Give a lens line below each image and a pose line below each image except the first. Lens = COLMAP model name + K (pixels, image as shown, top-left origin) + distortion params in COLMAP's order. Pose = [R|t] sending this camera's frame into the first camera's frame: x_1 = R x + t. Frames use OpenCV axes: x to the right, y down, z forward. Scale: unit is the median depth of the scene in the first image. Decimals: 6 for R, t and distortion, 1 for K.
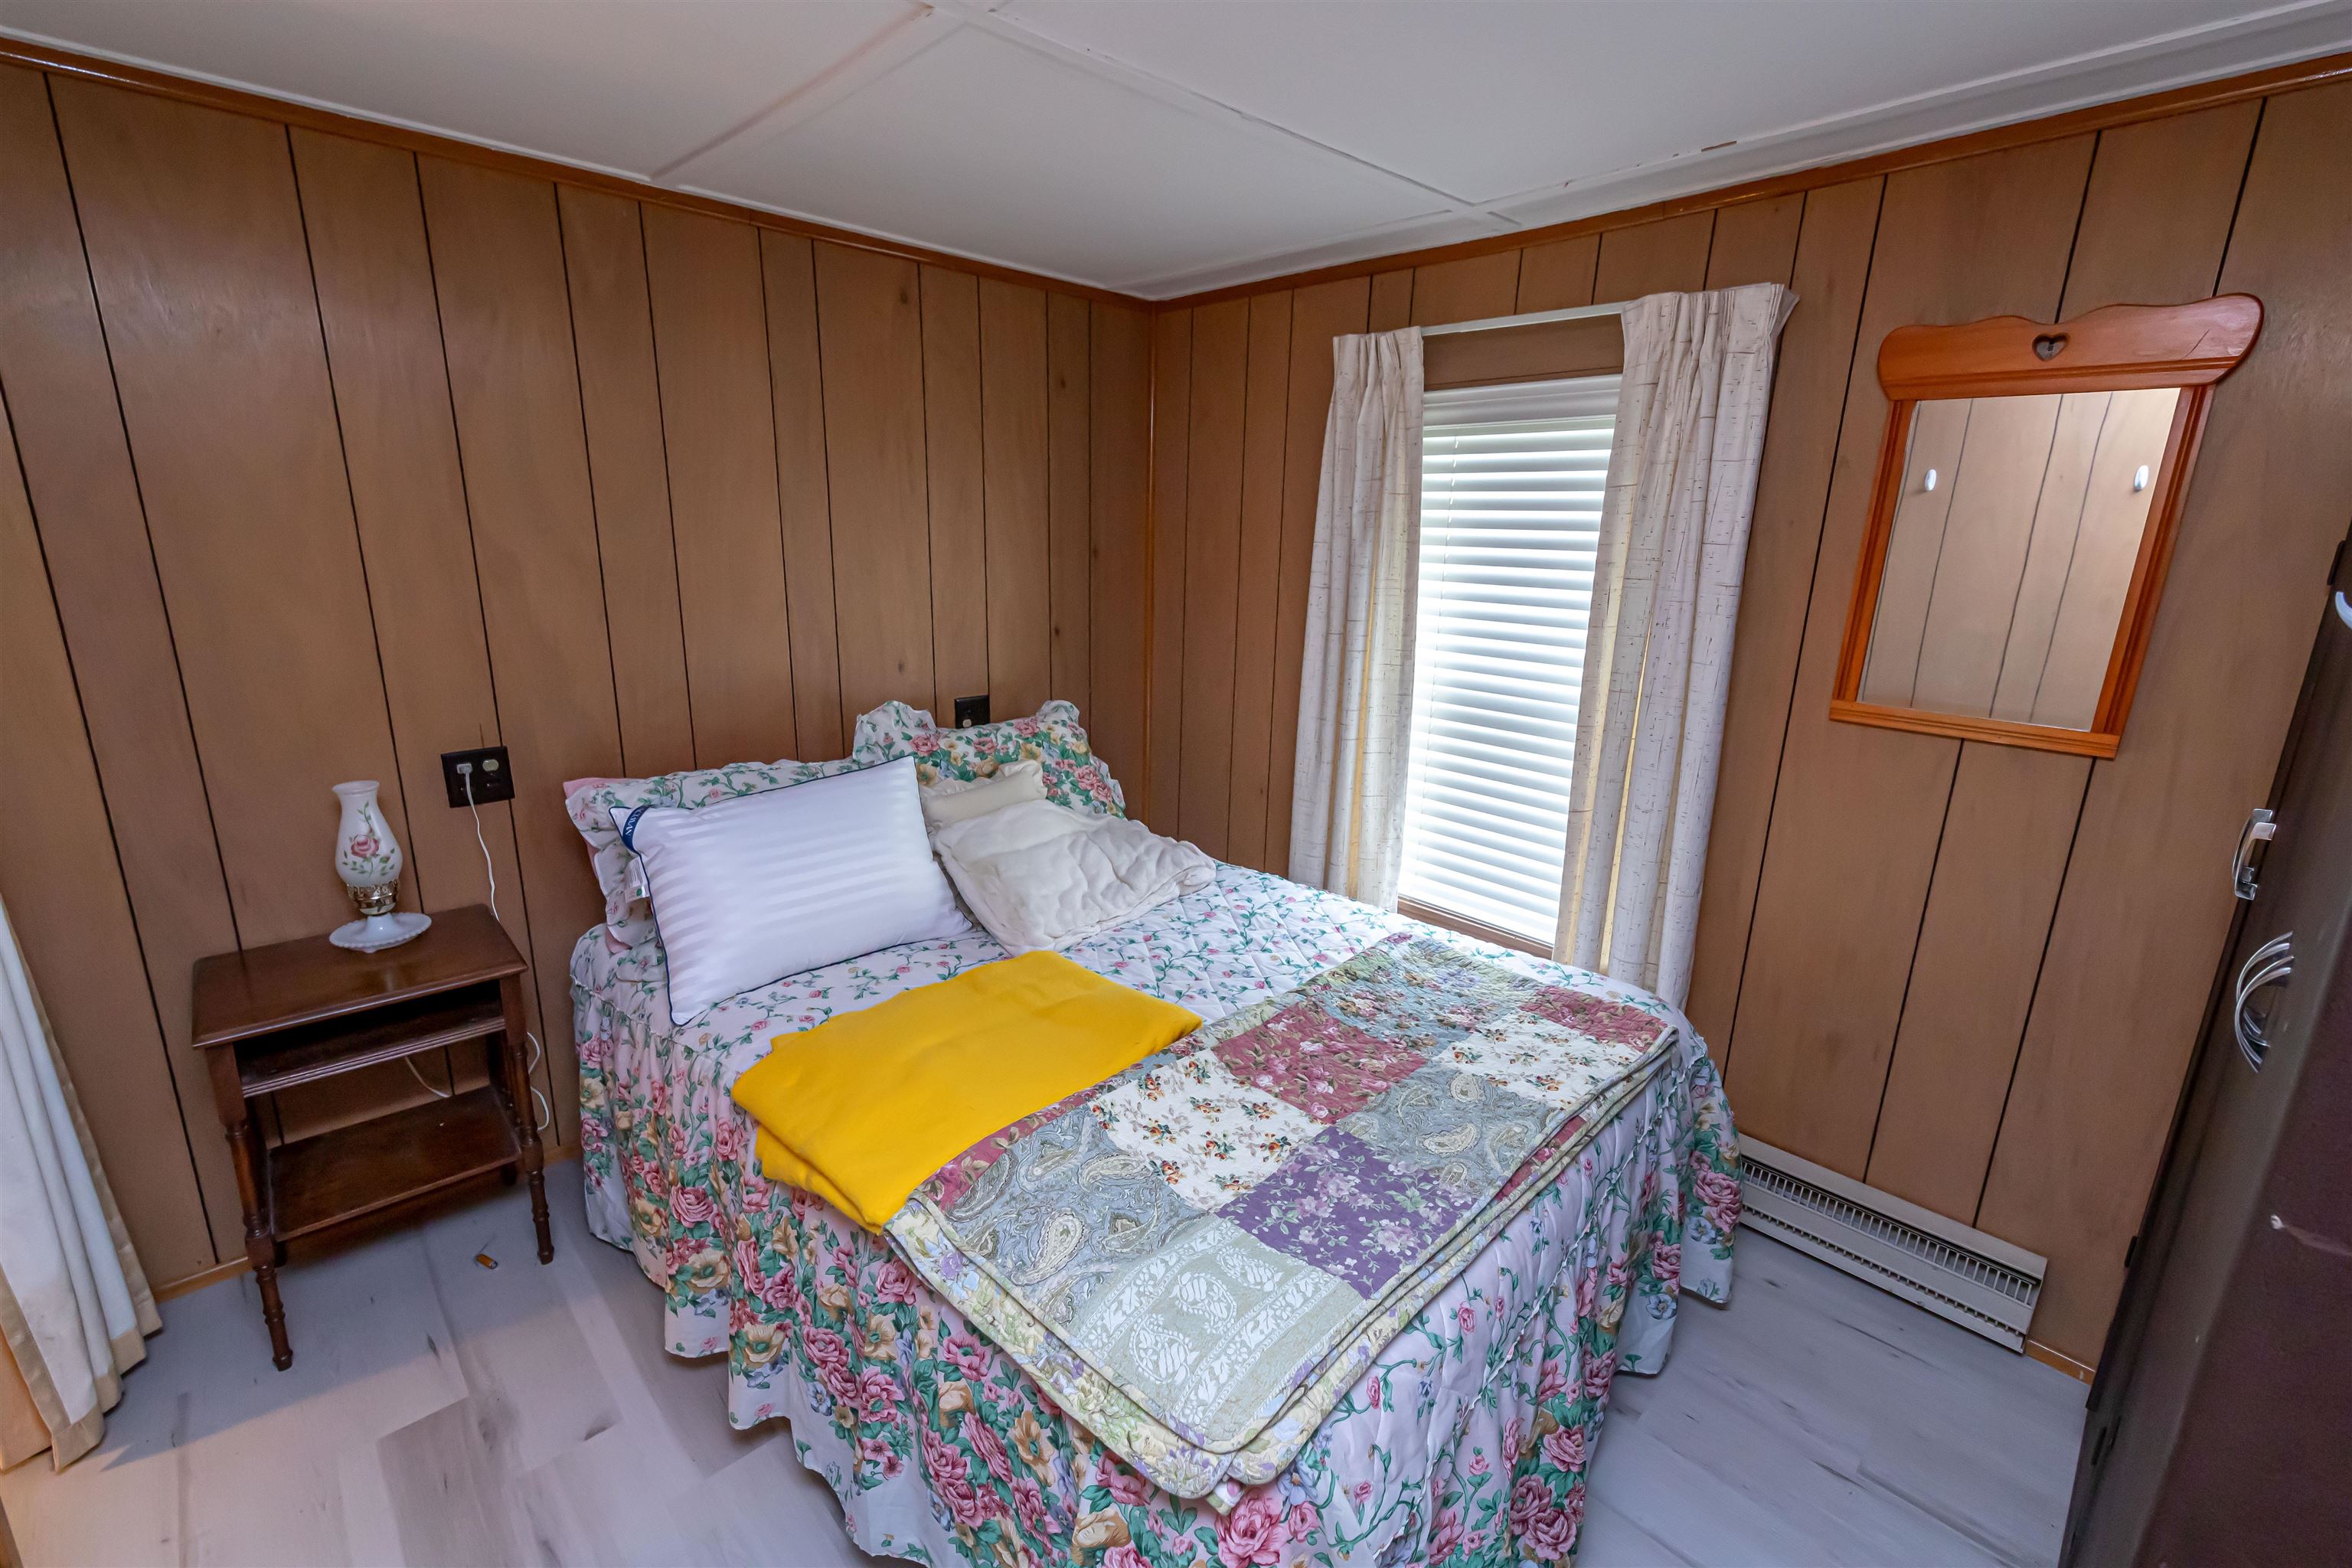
lens RADIAL K [[1010.7, 0, 1148.5], [0, 1010.7, 773.7], [0, 0, 1]] dist [0.016843, -0.000112]
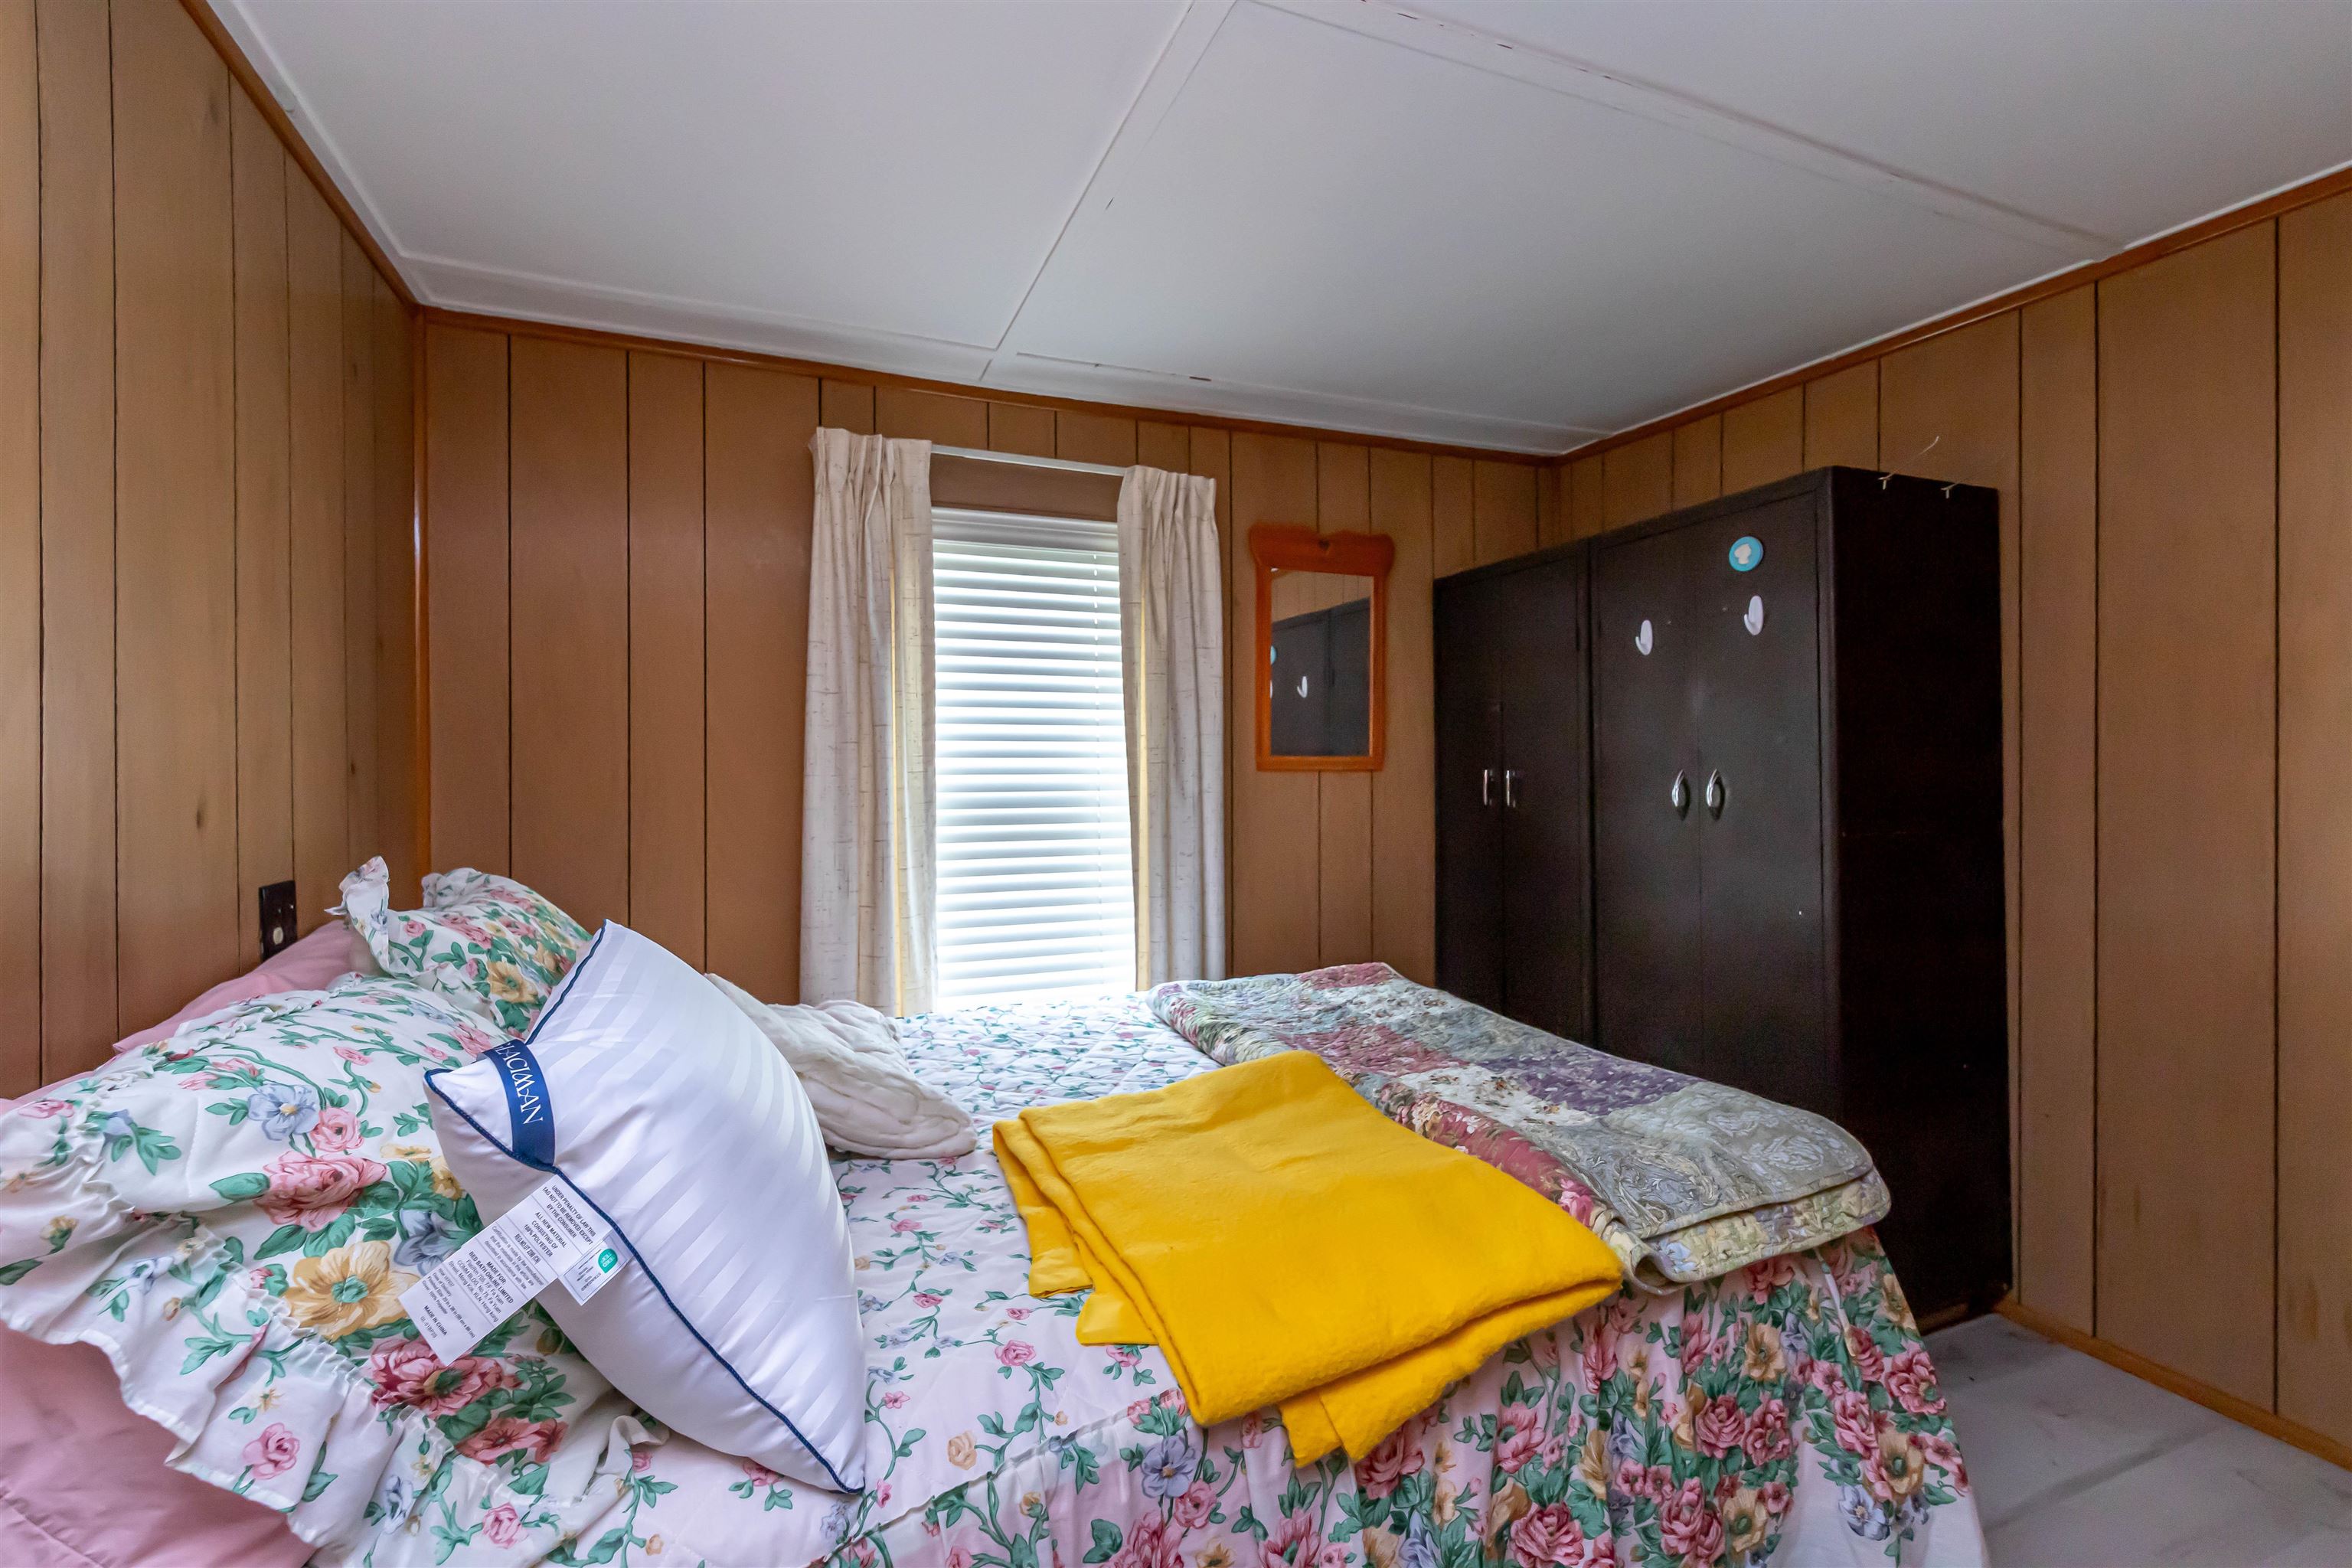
lens RADIAL K [[1010.7, 0, 1148.5], [0, 1010.7, 773.7], [0, 0, 1]] dist [0.016843, -0.000112]
pose [[0.353373, -0.018671, 0.935296, -0.691164], [0.231173, 0.970536, -0.067967, 0.010714], [-0.906469, 0.240233, 0.347278, 0.569443]]
